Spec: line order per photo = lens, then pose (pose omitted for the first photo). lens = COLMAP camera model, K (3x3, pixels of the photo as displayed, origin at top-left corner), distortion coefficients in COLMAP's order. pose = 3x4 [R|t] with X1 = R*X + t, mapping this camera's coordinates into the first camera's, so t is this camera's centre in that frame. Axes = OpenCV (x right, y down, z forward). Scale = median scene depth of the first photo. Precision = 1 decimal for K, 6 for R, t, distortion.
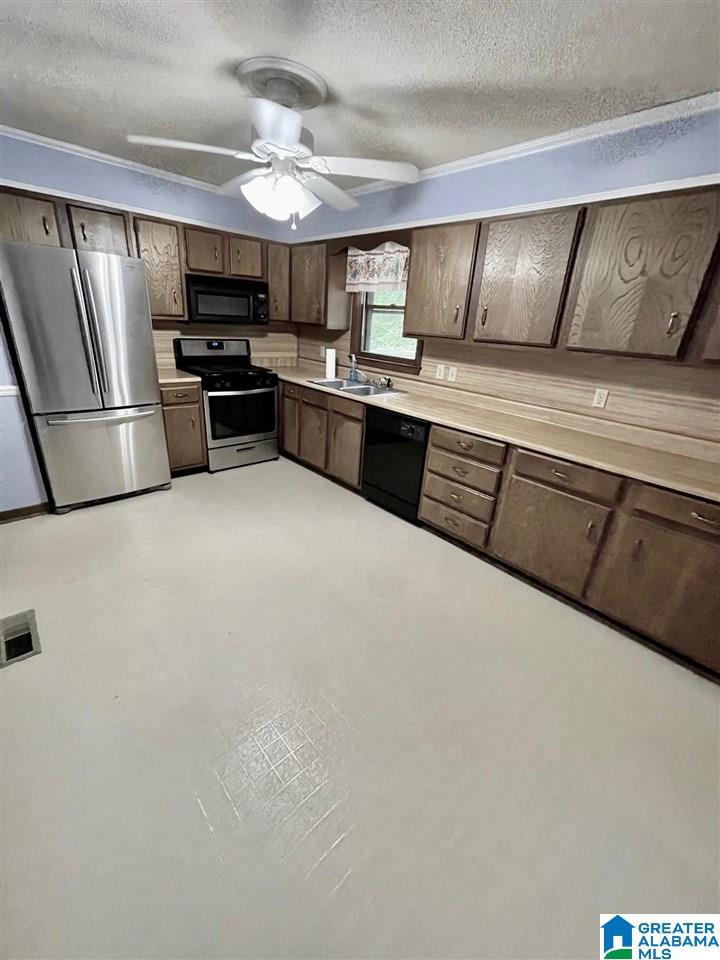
lens RADIAL K [[387.9, 0, 359.9], [0, 387.9, 476.0], [0, 0, 1]] dist [-0.000395, -0.000270]
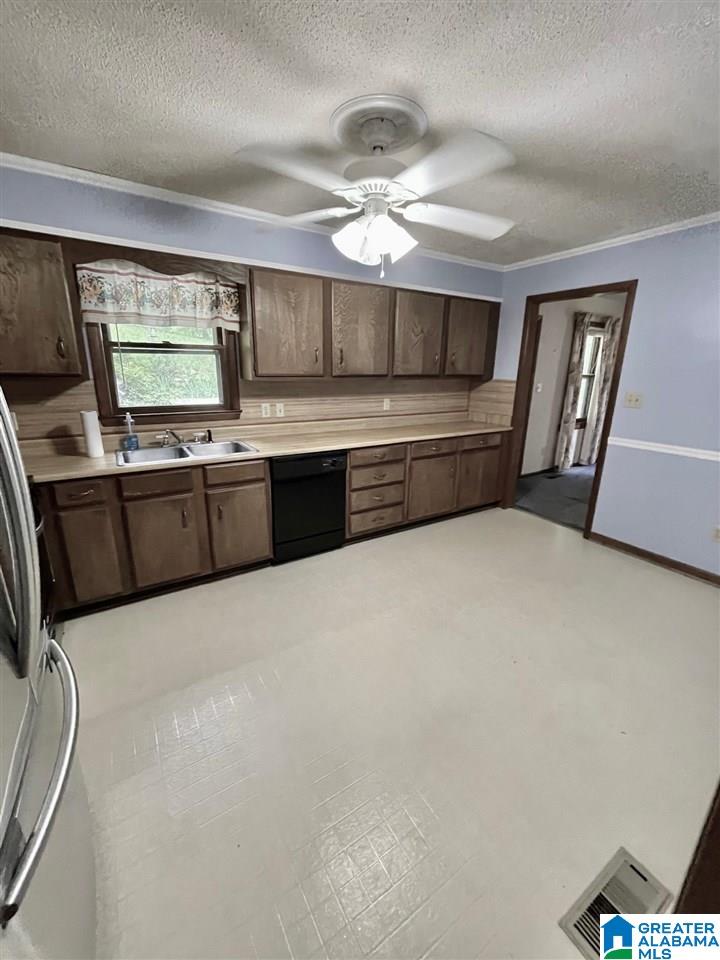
lens RADIAL K [[387.9, 0, 359.7], [0, 387.9, 477.2], [0, 0, 1]] dist [-0.000395, -0.000270]
pose [[0.184750, -0.324615, 0.927627, -0.802574], [0.370176, 0.897346, 0.240293, -0.294319], [-0.910405, 0.298991, 0.285949, 0.611646]]
